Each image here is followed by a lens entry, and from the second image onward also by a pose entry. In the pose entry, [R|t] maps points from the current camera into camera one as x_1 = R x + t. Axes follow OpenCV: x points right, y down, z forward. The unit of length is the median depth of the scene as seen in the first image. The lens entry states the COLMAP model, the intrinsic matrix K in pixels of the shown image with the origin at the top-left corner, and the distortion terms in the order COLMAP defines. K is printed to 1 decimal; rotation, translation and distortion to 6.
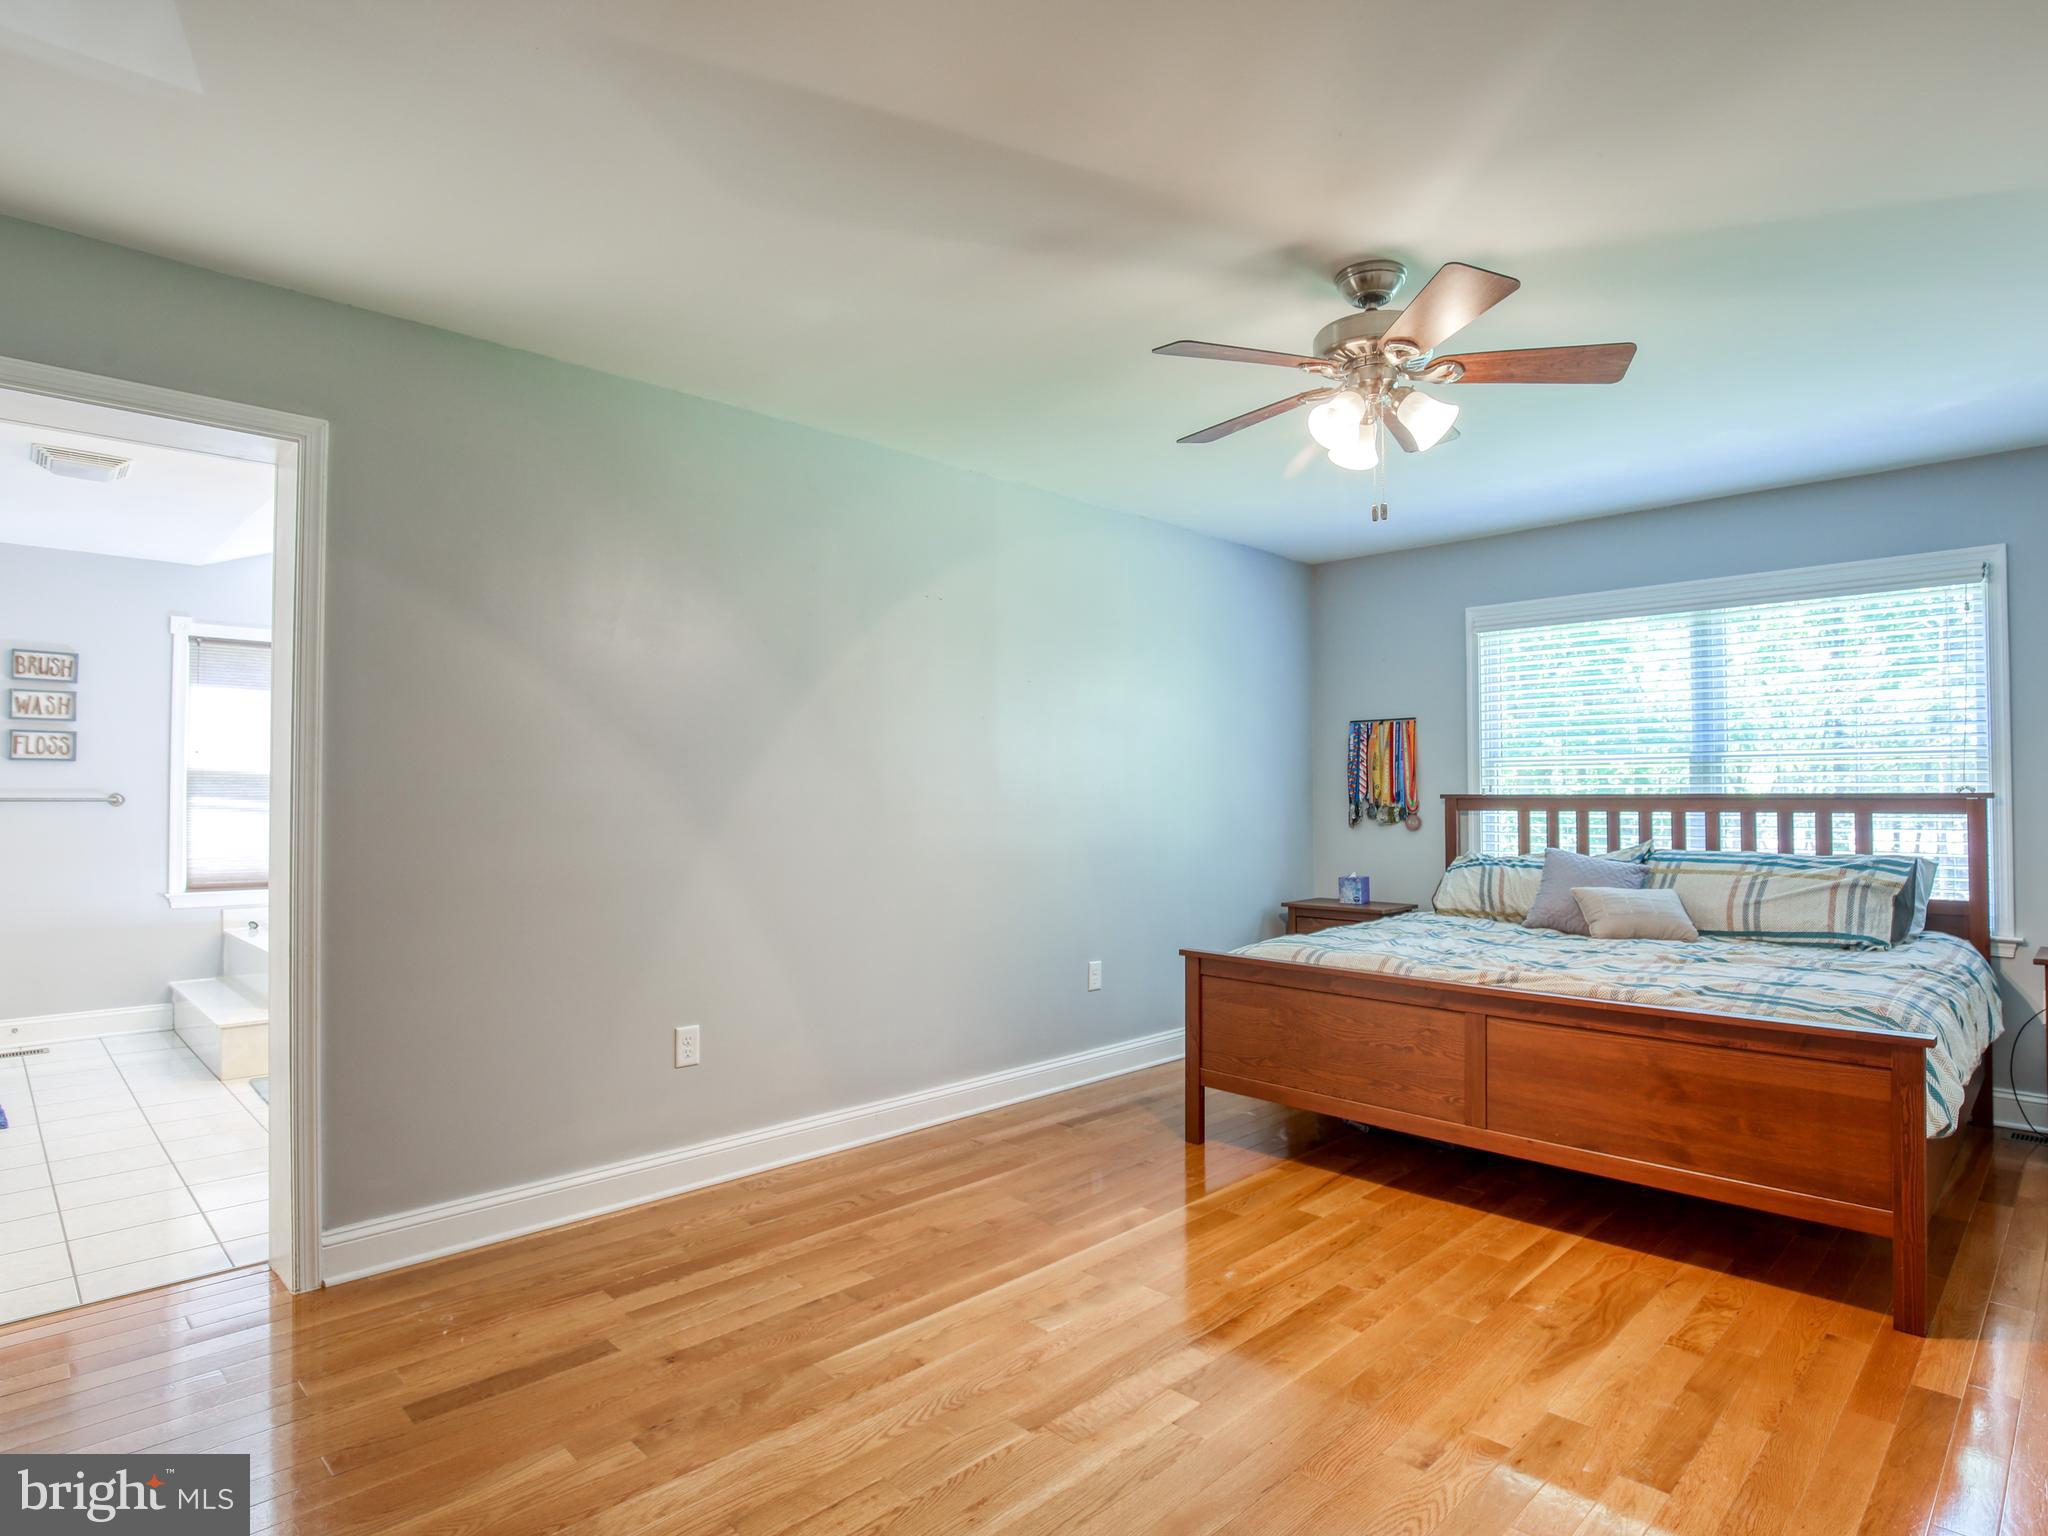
lens RADIAL K [[1072.7, 0, 1029.0], [0, 1072.7, 760.7], [0, 0, 1]] dist [-0.043141, 0.011525]
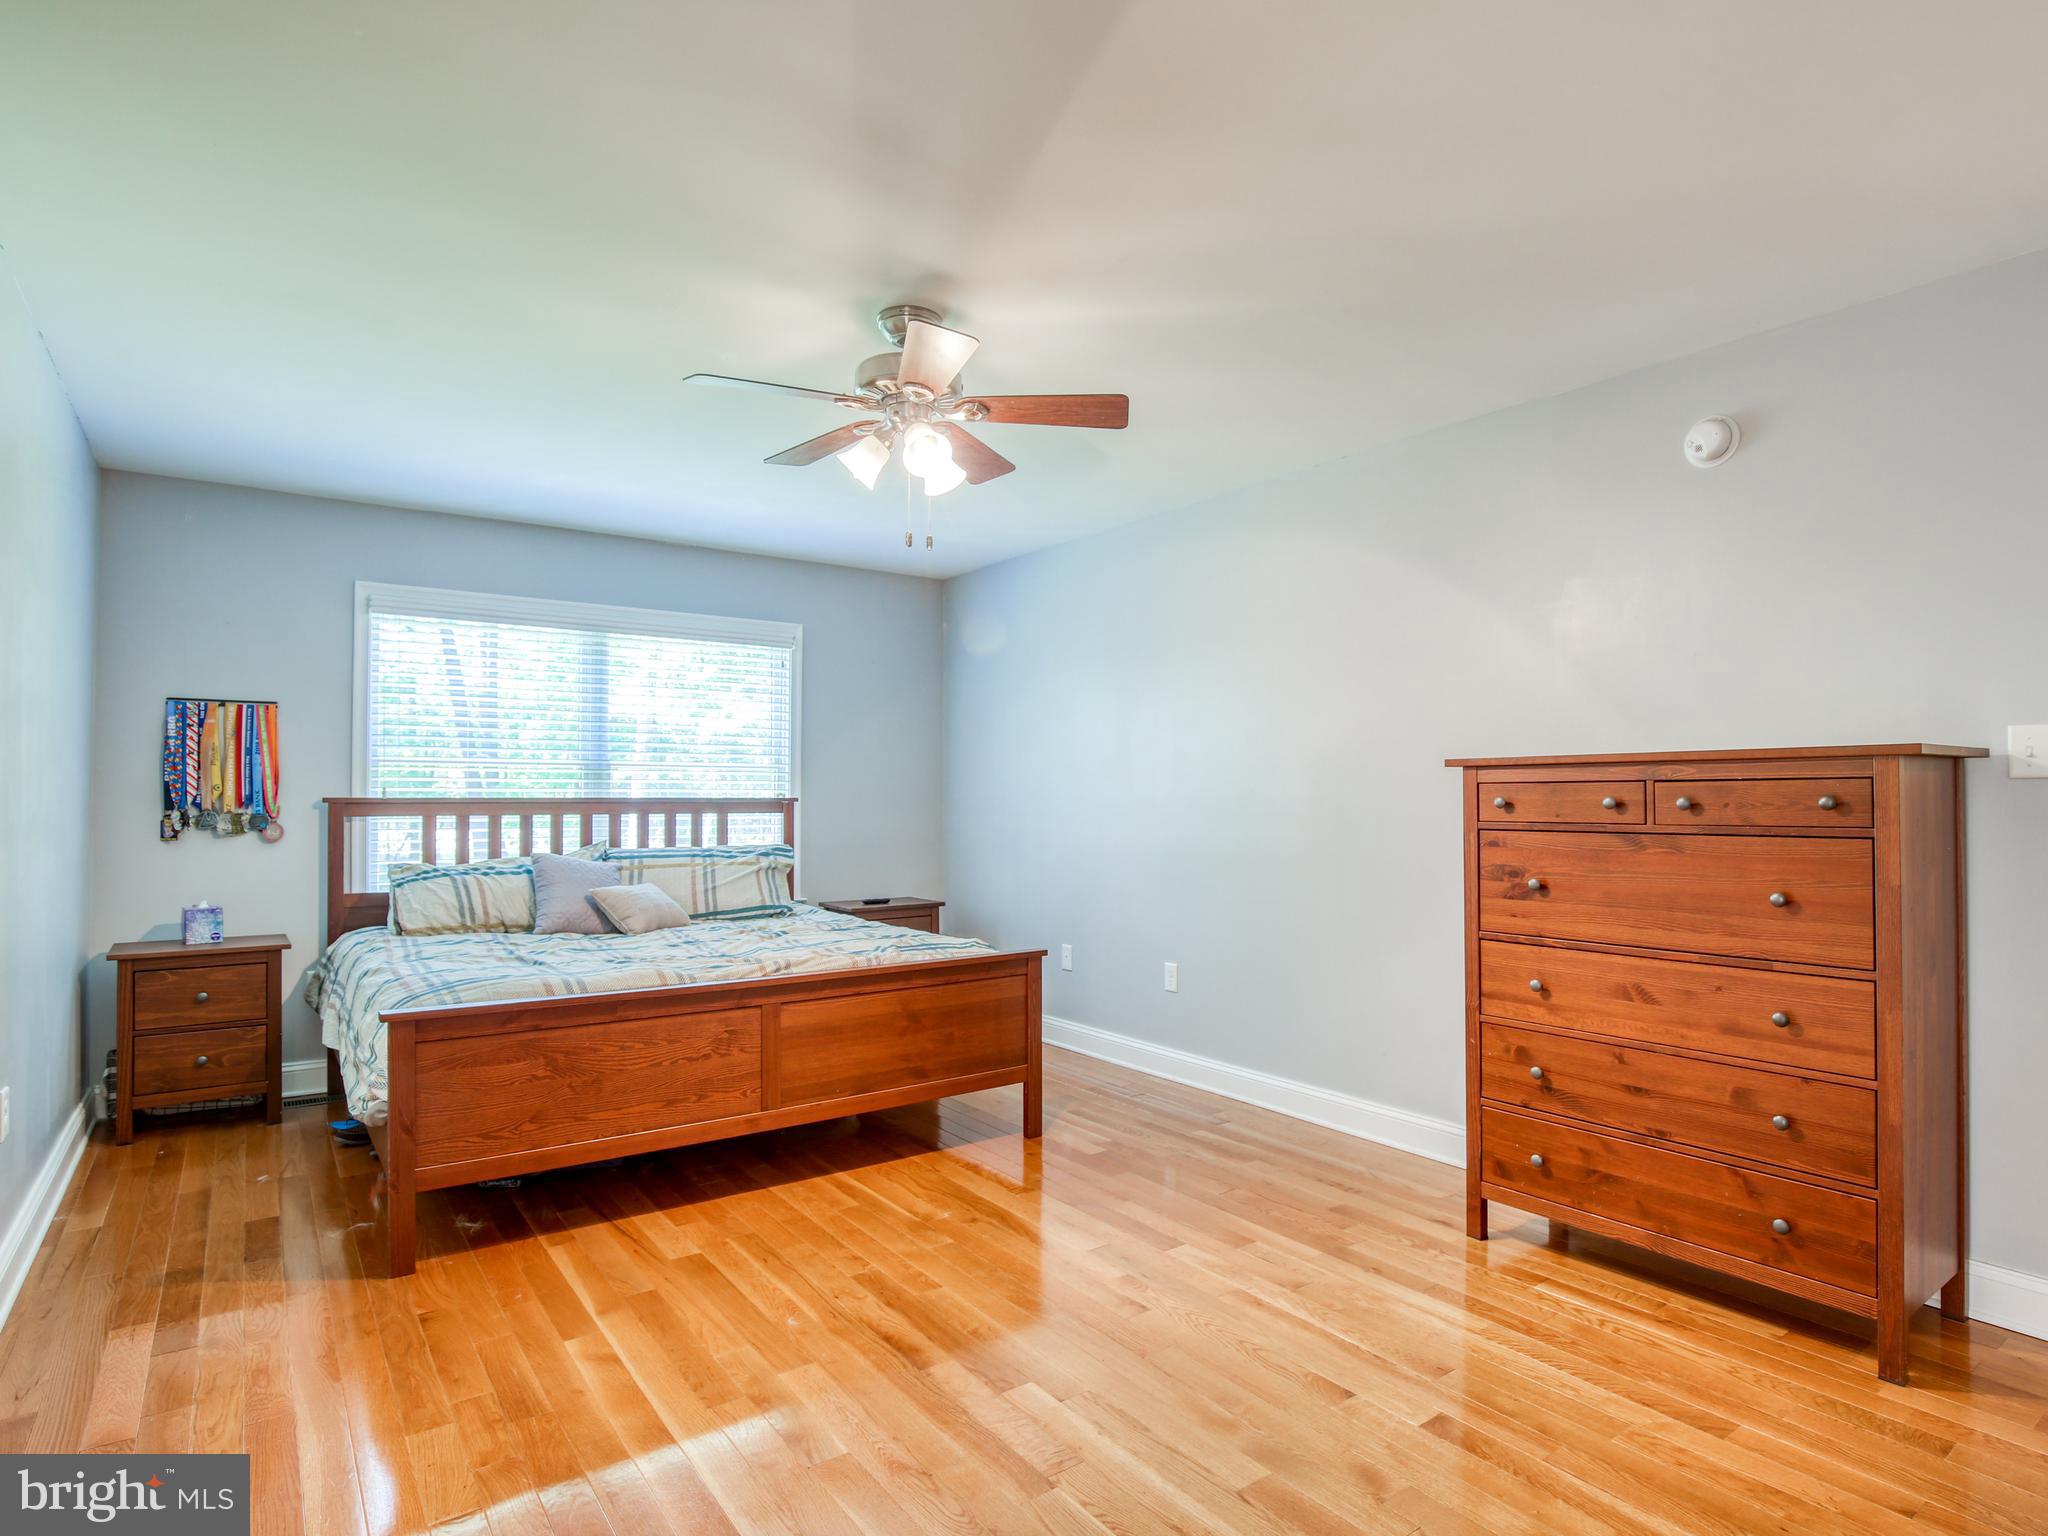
lens RADIAL K [[1072.7, 0, 1029.0], [0, 1072.7, 760.7], [0, 0, 1]] dist [-0.043141, 0.011525]
pose [[0.171090, 0.034748, 0.984642, -0.450044], [-0.031888, 0.999050, -0.029715, 0.013171], [-0.984739, -0.026315, 0.172035, 0.424071]]
